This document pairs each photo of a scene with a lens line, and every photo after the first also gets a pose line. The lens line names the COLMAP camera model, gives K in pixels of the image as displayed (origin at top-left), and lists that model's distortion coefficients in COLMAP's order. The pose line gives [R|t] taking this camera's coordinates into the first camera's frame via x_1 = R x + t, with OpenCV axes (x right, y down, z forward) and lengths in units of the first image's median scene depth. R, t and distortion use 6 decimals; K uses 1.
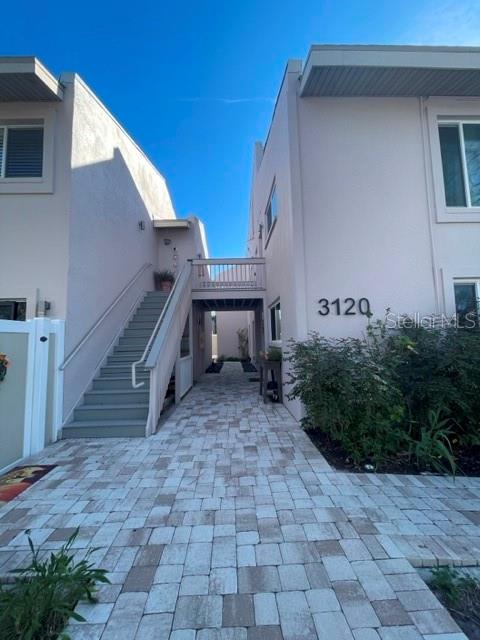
lens RADIAL K [[256.8, 0, 238.7], [0, 256.8, 315.3], [0, 0, 1]] dist [0.001138, 0.000390]
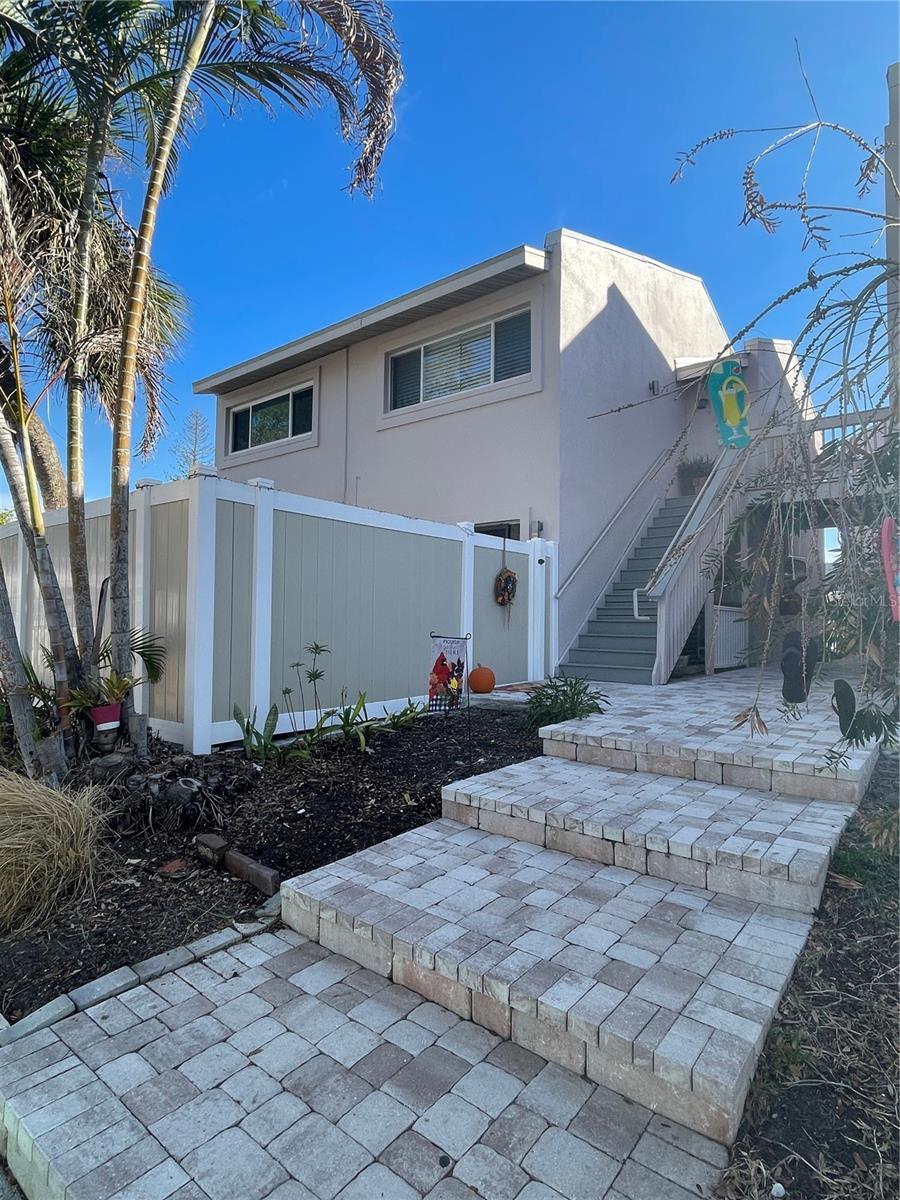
lens RADIAL K [[635.2, 0, 450.0], [0, 635.2, 600.0], [0, 0, 1]] dist [-0.000986, -0.000273]
pose [[0.761763, 0.010570, -0.647770, 0.377245], [0.028371, 0.998363, 0.049655, 0.089590], [0.647235, -0.056203, 0.760216, -0.768988]]
